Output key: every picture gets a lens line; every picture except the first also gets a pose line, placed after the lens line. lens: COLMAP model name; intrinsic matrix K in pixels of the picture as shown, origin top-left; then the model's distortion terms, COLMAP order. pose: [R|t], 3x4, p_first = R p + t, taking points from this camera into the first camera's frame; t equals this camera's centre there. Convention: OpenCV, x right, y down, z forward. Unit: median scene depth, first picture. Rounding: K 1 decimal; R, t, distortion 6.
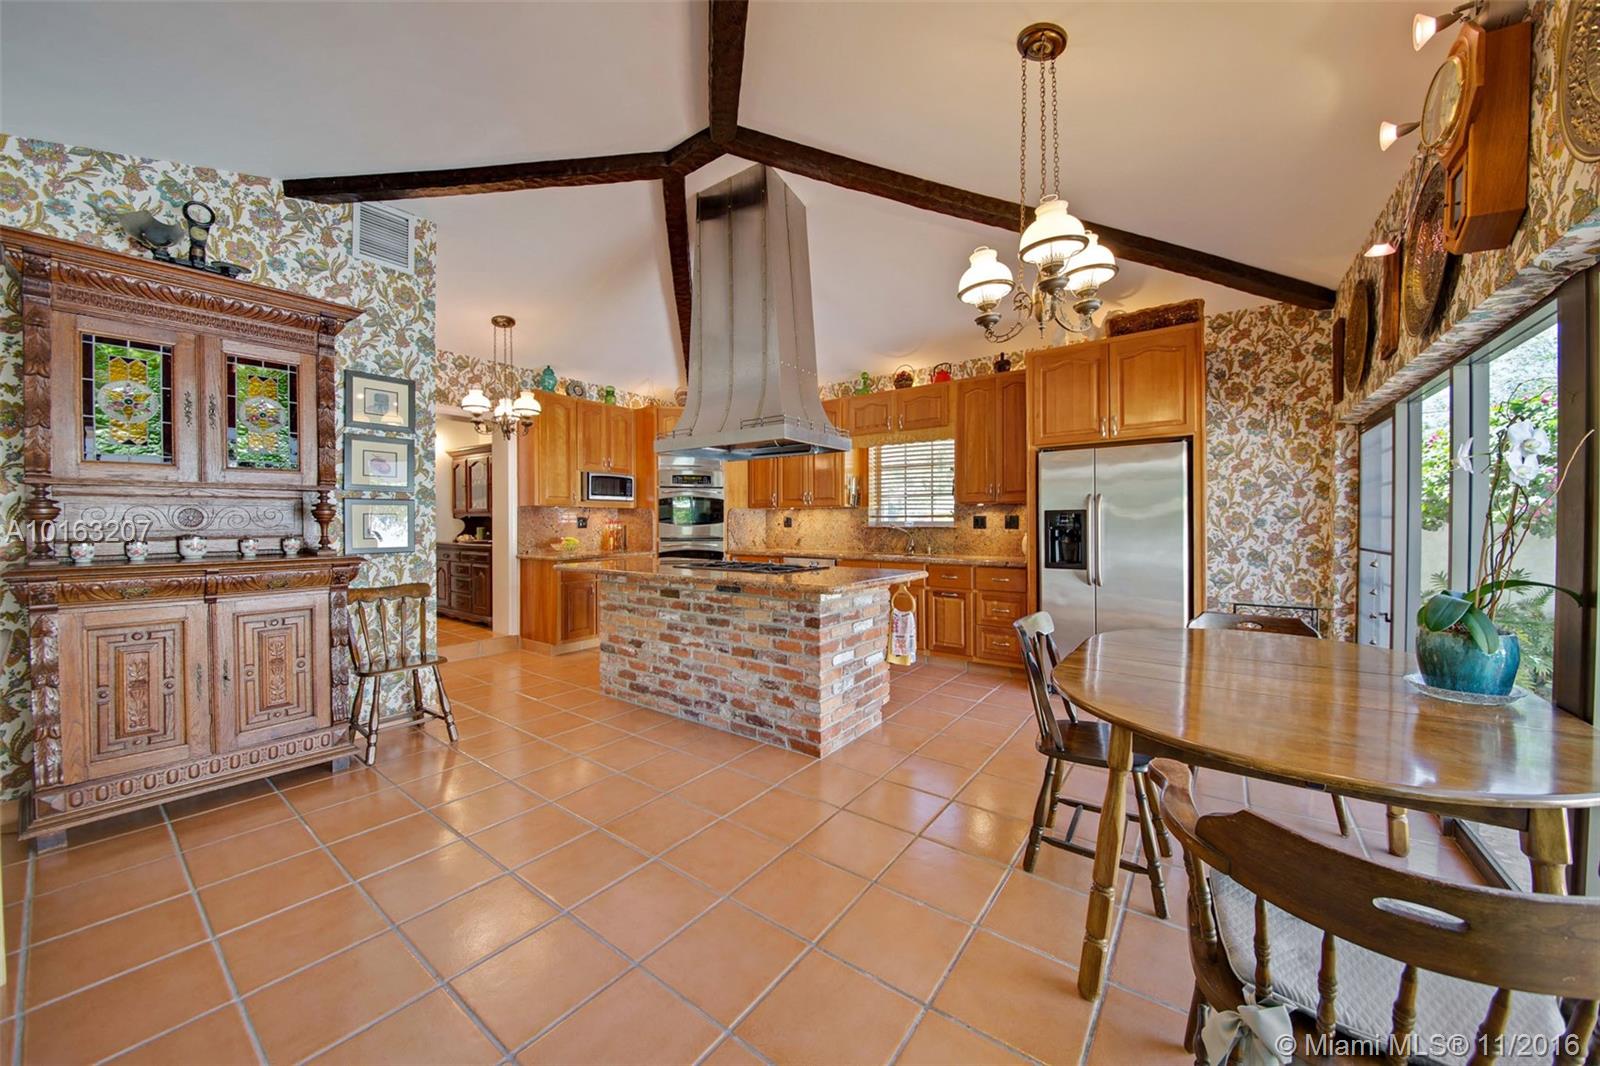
lens RADIAL K [[565.7, 0, 801.5], [0, 565.7, 519.8], [0, 0, 1]] dist [-0.000064, -0.000007]
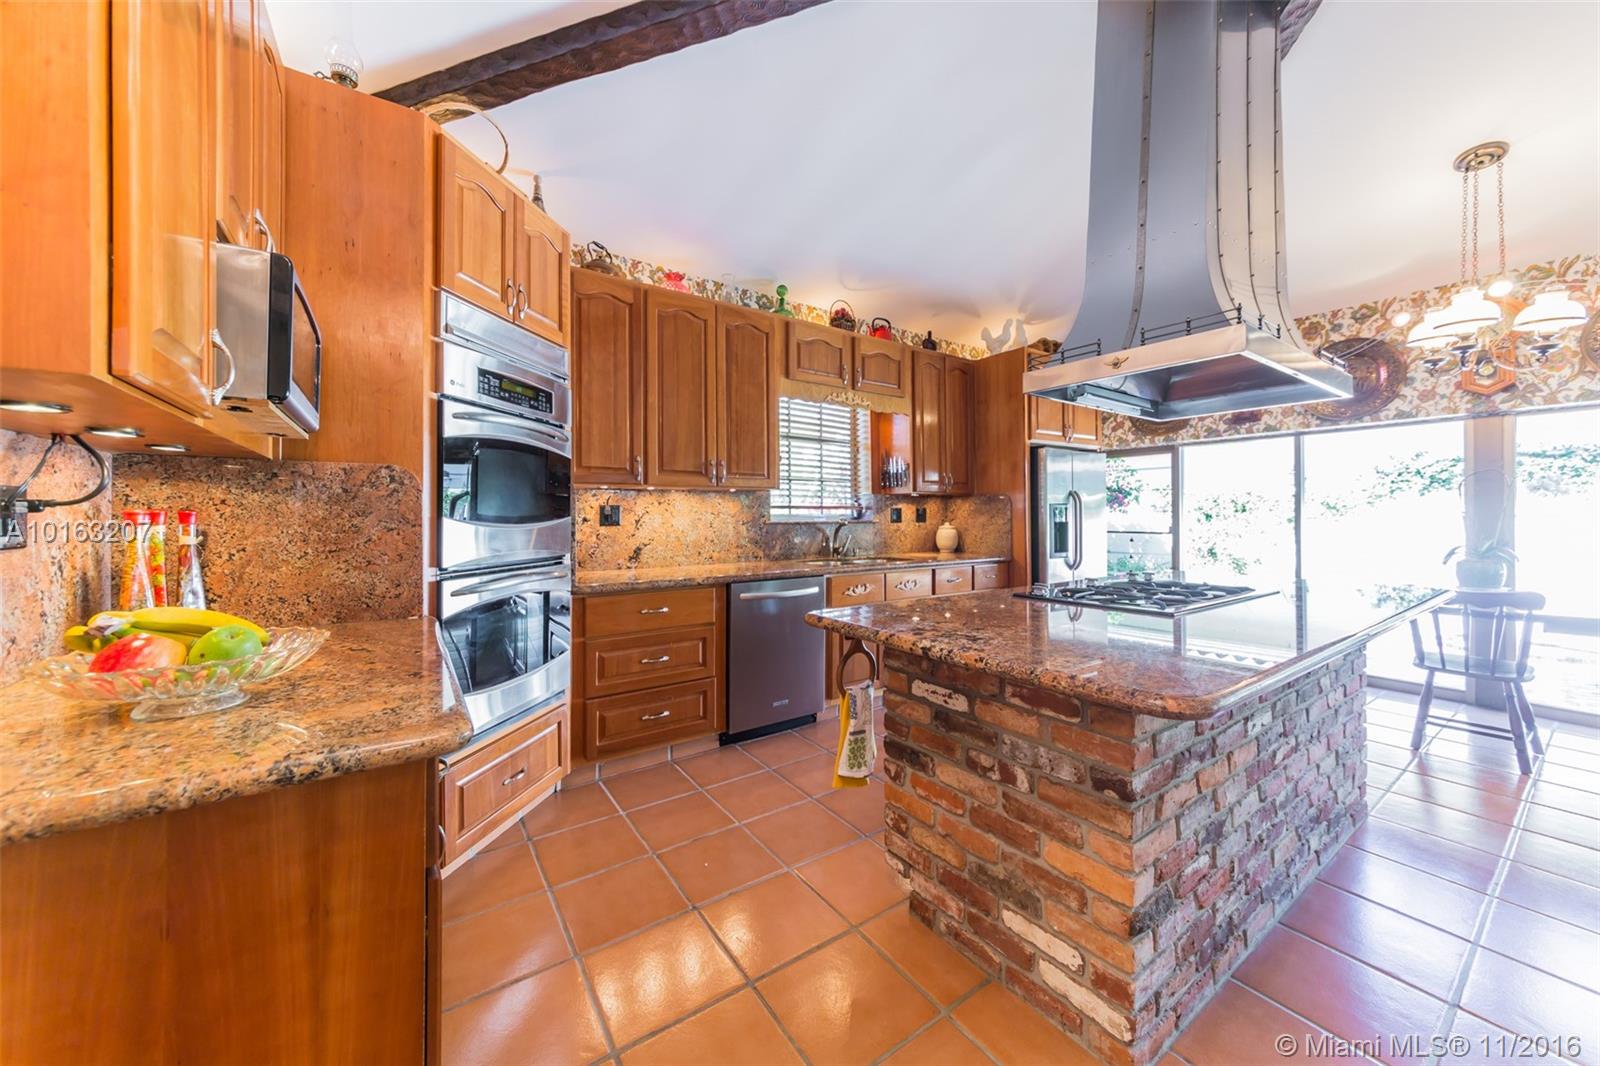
lens RADIAL K [[565.7, 0, 801.5], [0, 565.7, 519.8], [0, 0, 1]] dist [-0.000064, -0.000007]
pose [[0.311593, -0.007852, 0.950183, -0.494561], [-0.002088, 0.999958, 0.008948, 0.003482], [-0.950213, -0.004772, 0.311563, 0.766429]]
